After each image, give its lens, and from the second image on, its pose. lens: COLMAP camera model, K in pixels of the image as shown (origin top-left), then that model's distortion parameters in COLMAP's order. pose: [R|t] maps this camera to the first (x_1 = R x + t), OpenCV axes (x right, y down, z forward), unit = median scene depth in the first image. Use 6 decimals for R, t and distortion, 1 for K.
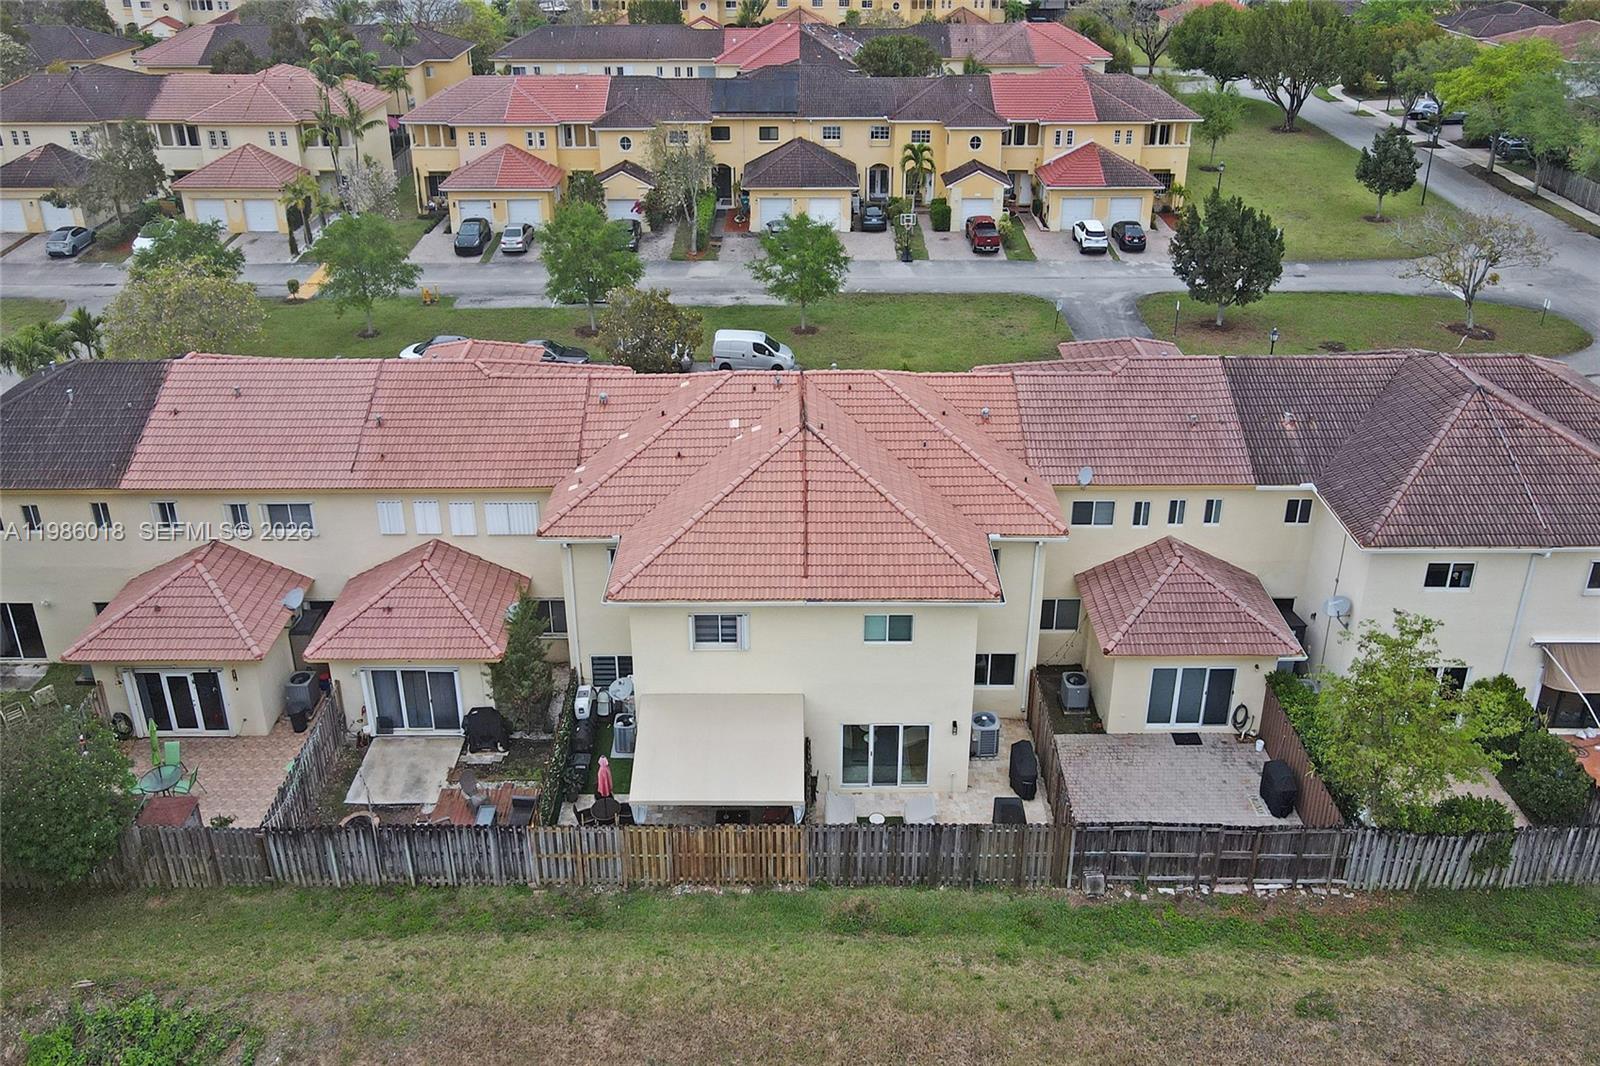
lens RADIAL K [[1143.4, 0, 793.7], [0, 1143.4, 536.8], [0, 0, 1]] dist [0.001129, 0.021528]
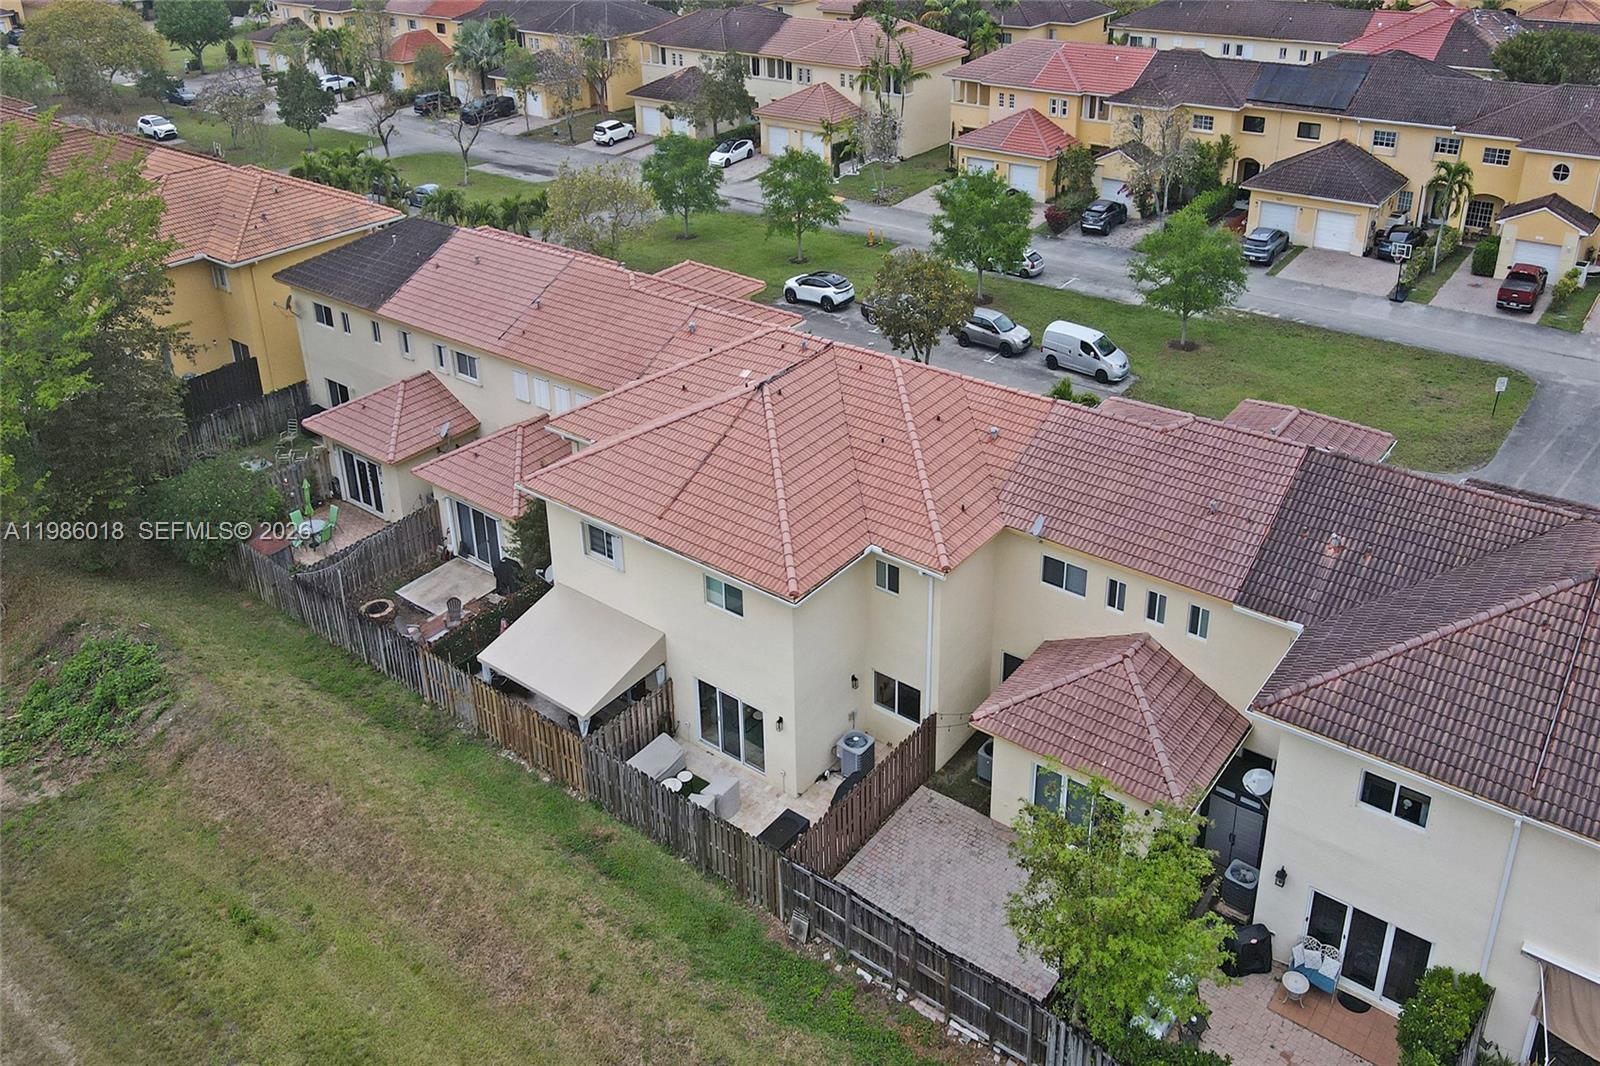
lens RADIAL K [[1171.3, 0, 800.0], [0, 1171.3, 533.0], [0, 0, 1]] dist [-0.004572, 0.031148]
pose [[0.792314, 0.305976, -0.527842, 0.565608], [-0.300157, 0.948698, 0.099387, -0.079987], [0.531173, 0.079690, 0.843508, 0.149100]]
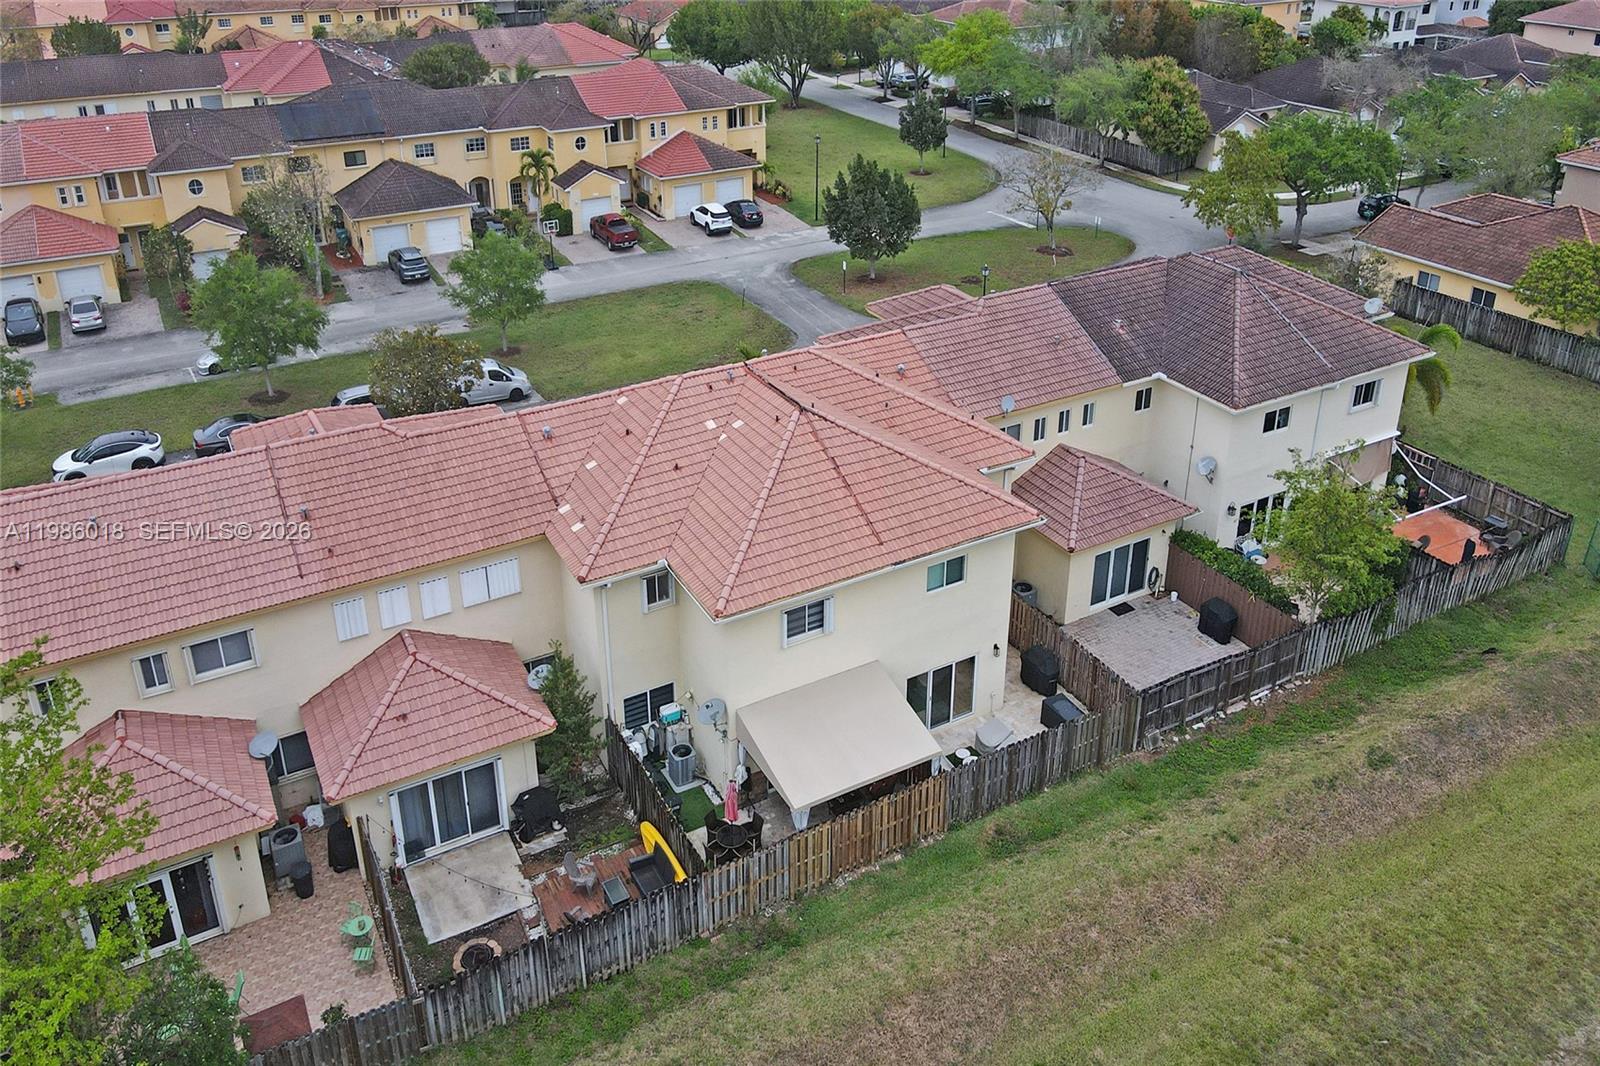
lens RADIAL K [[1143.4, 0, 793.7], [0, 1143.4, 536.8], [0, 0, 1]] dist [0.001129, 0.021528]
pose [[0.875722, -0.250653, 0.412654, -0.404346], [0.252620, 0.966231, 0.050801, -0.036479], [-0.411453, 0.059757, 0.909470, 0.078376]]
